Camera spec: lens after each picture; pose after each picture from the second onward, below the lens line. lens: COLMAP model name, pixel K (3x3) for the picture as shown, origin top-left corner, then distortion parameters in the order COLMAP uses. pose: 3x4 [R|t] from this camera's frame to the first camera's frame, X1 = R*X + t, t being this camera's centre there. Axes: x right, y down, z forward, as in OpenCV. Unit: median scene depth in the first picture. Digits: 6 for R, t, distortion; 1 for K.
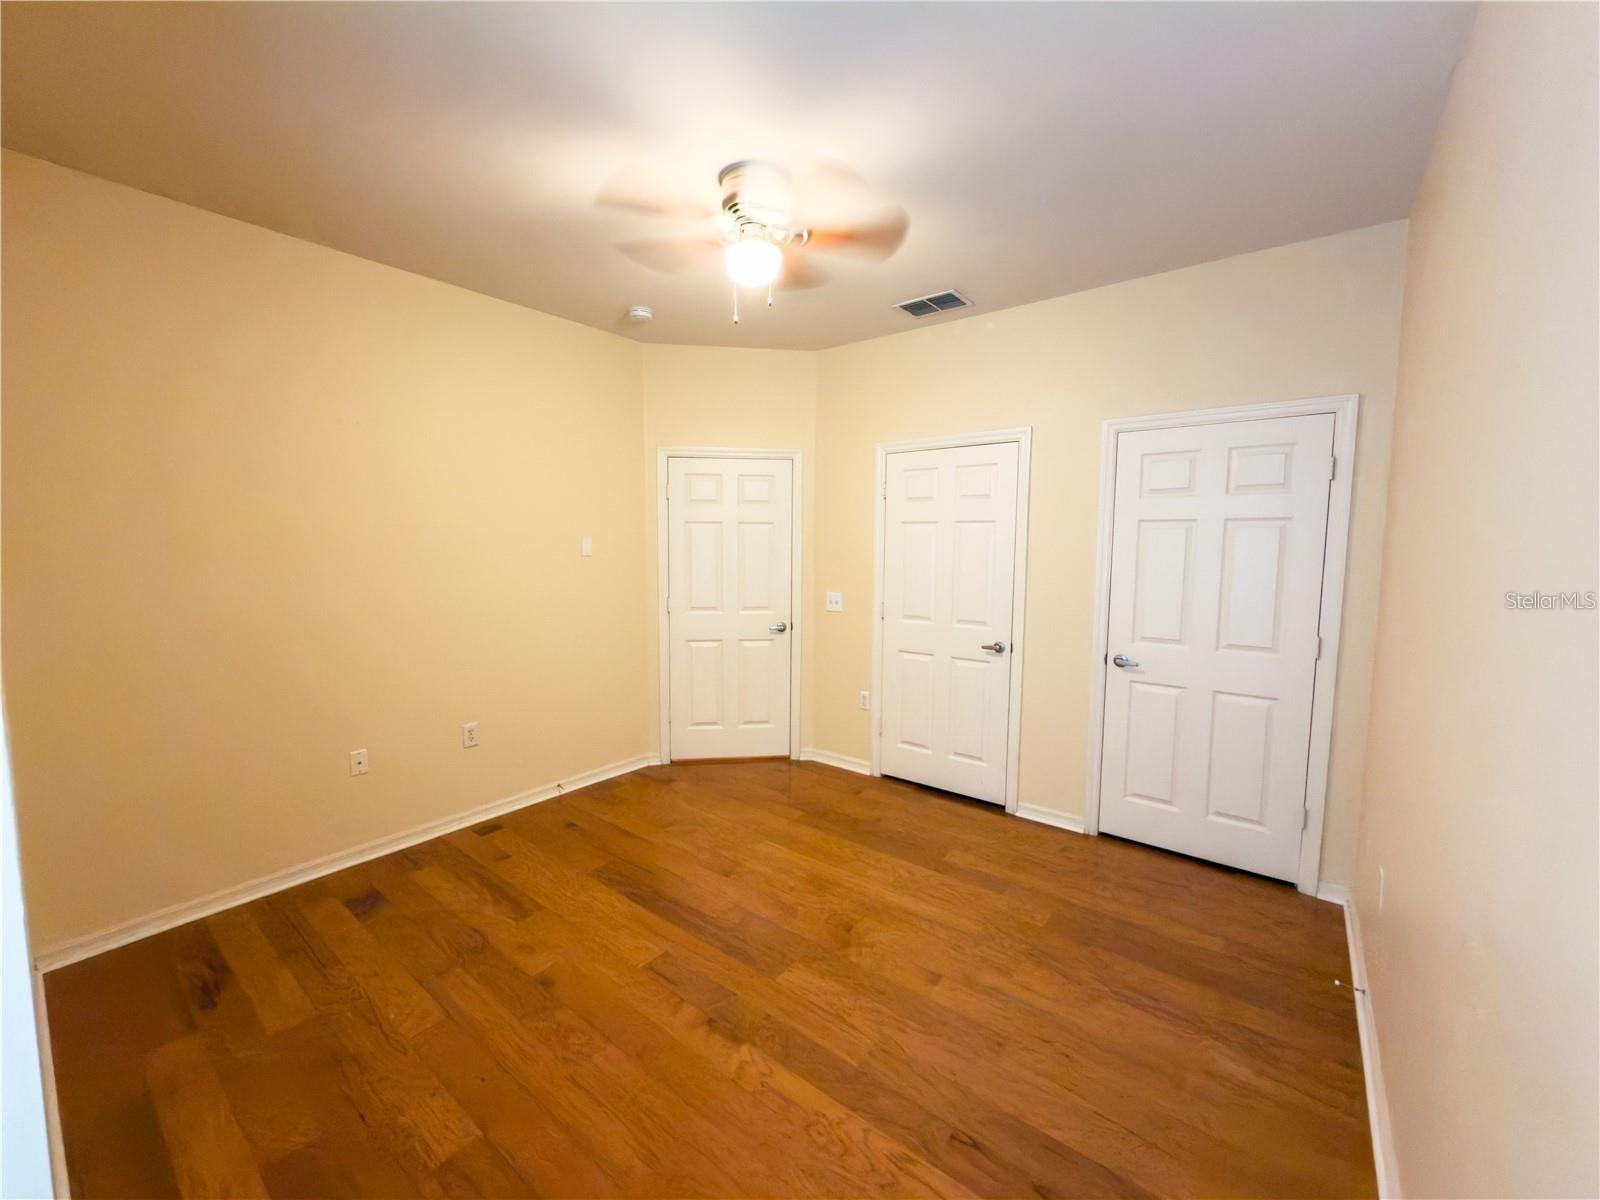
lens RADIAL K [[639.5, 0, 800.0], [0, 639.5, 600.0], [0, 0, 1]] dist [0.000143, -0.000190]
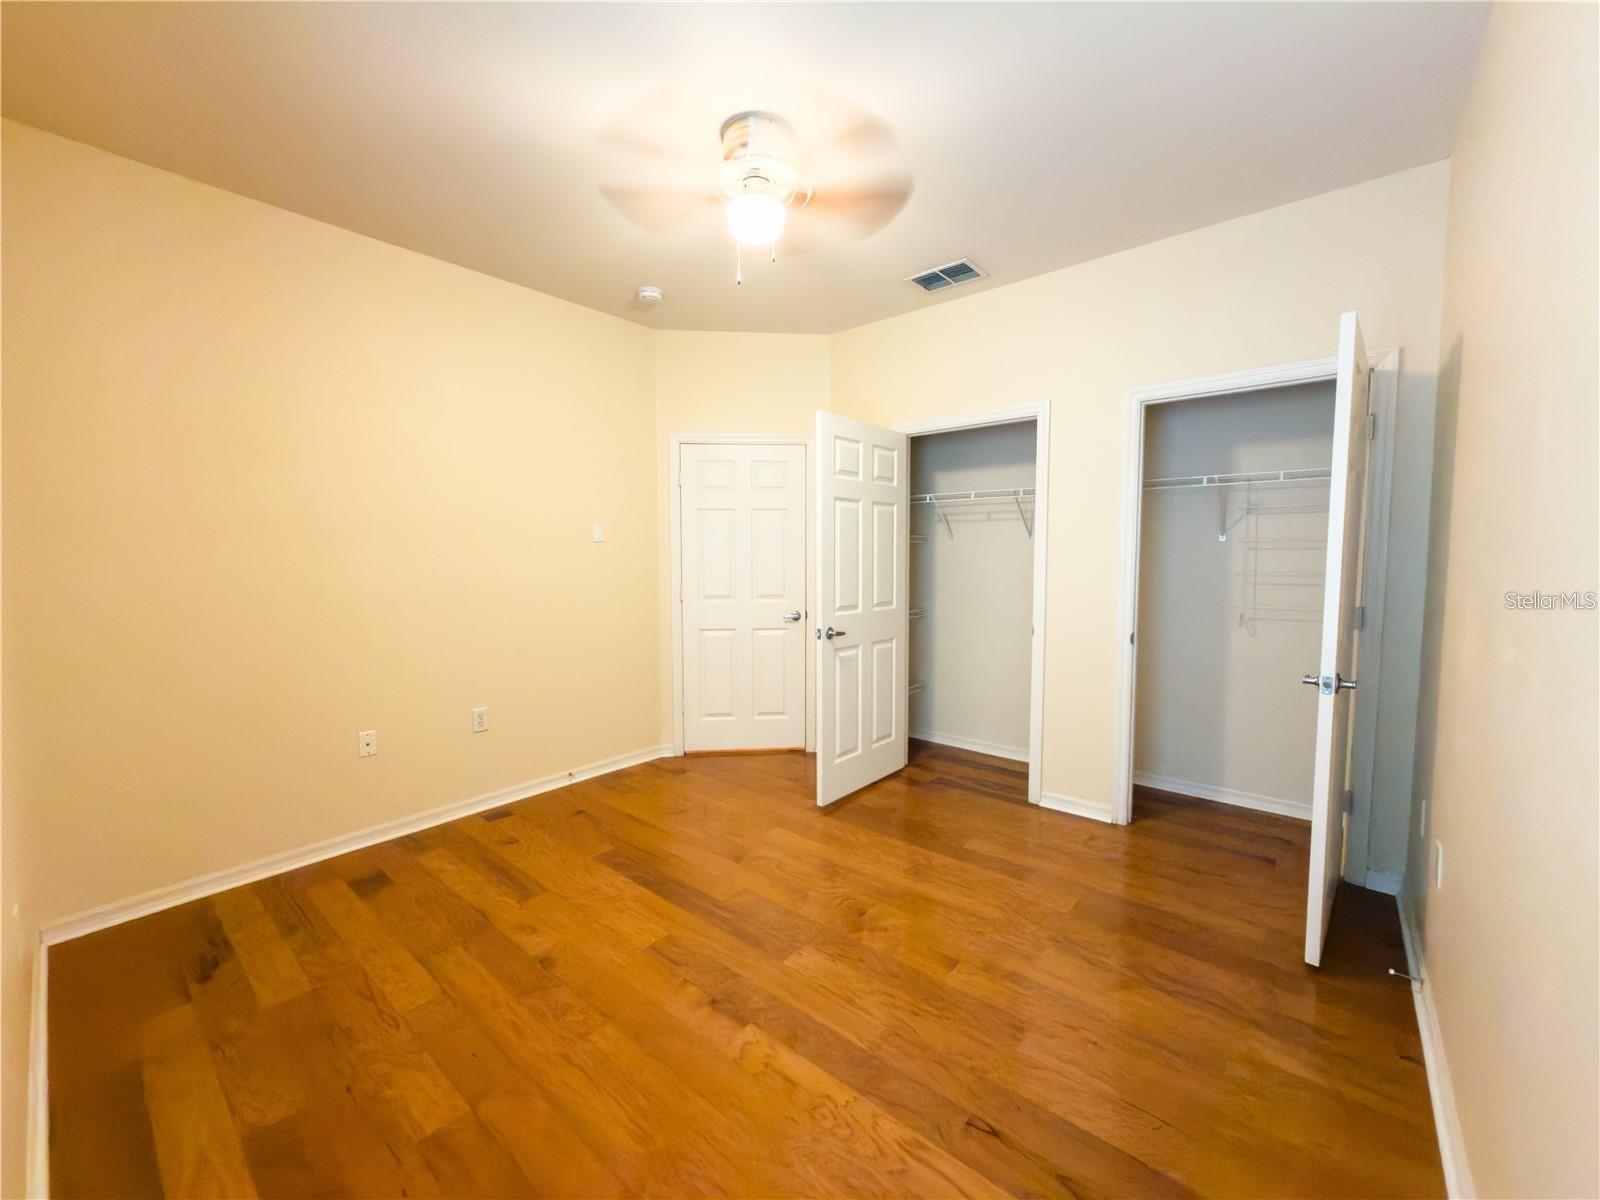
lens RADIAL K [[639.5, 0, 800.0], [0, 639.5, 600.0], [0, 0, 1]] dist [0.000143, -0.000190]
pose [[0.999341, -0.007246, -0.035563, 0.023362], [0.006595, 0.999809, -0.018391, 0.068909], [0.035689, 0.018145, 0.999198, 0.037020]]
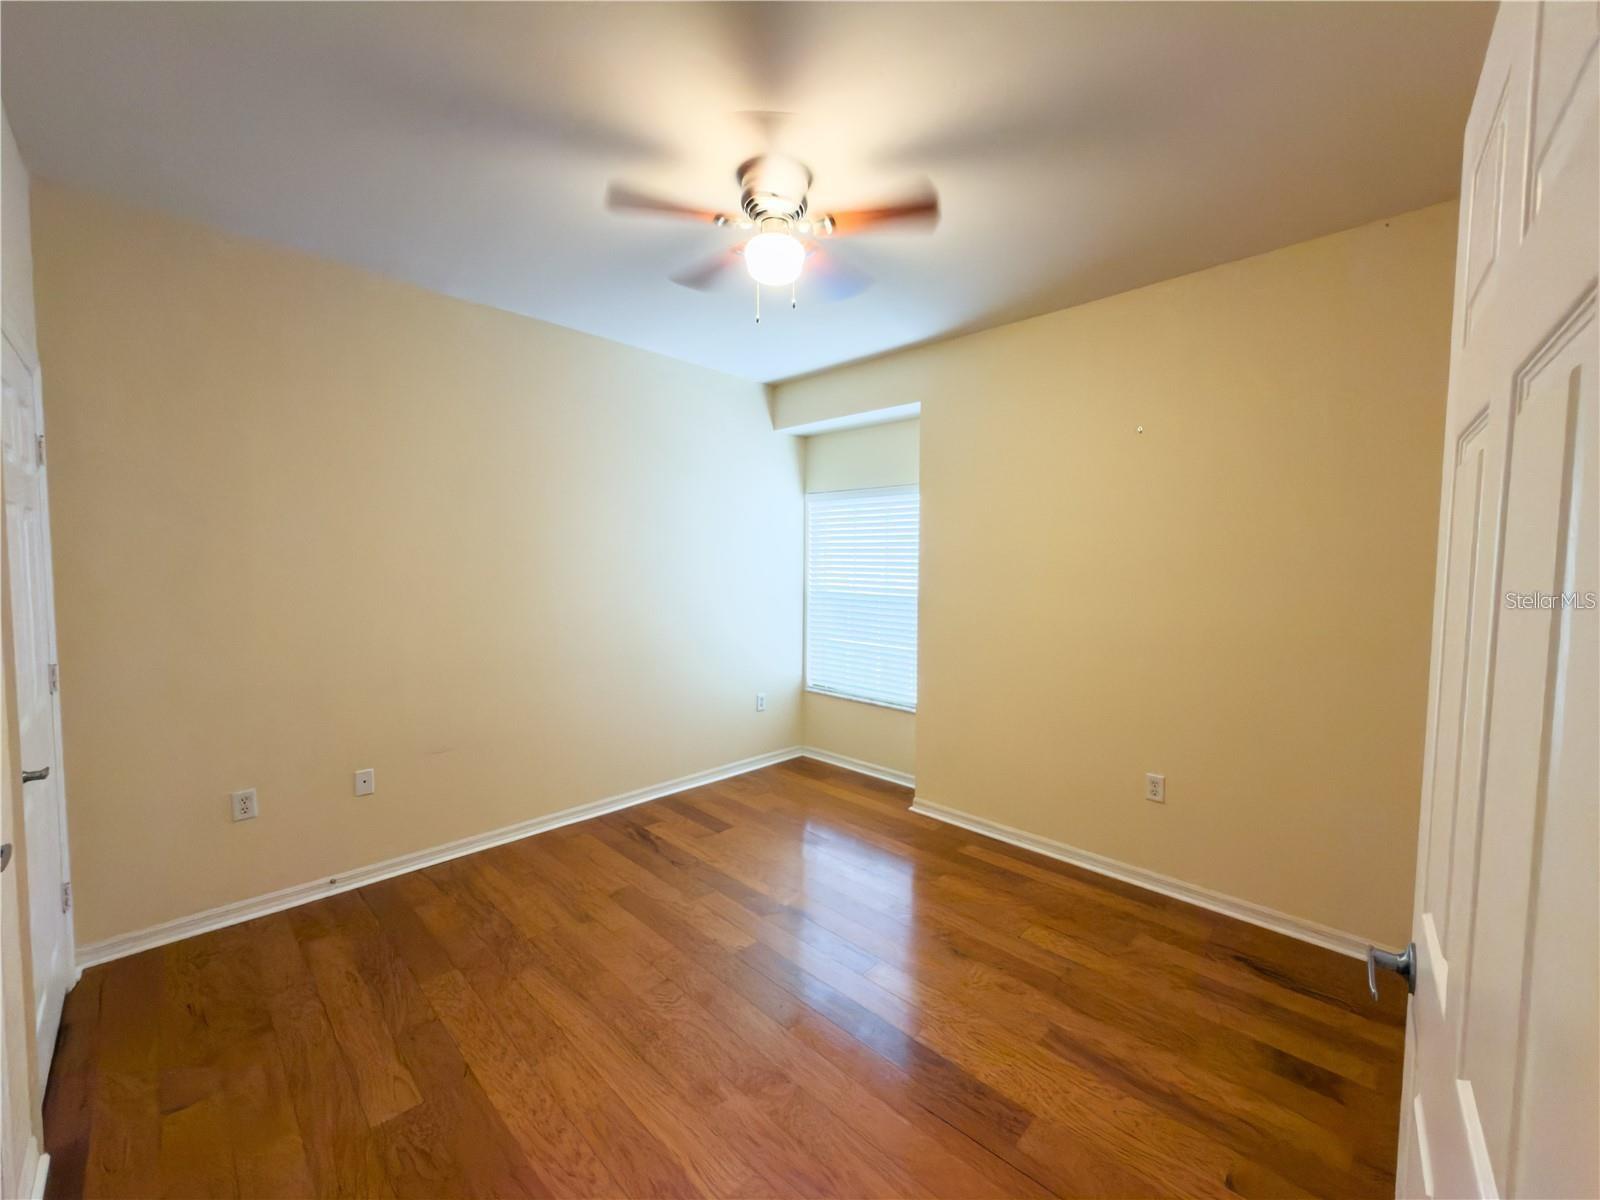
lens RADIAL K [[639.5, 0, 800.0], [0, 639.5, 600.0], [0, 0, 1]] dist [0.000143, -0.000190]
pose [[-0.993031, -0.022730, 0.115642, -0.224411], [-0.004837, 0.988258, 0.152717, -0.169049], [-0.117755, 0.151094, -0.981481, 1.926184]]
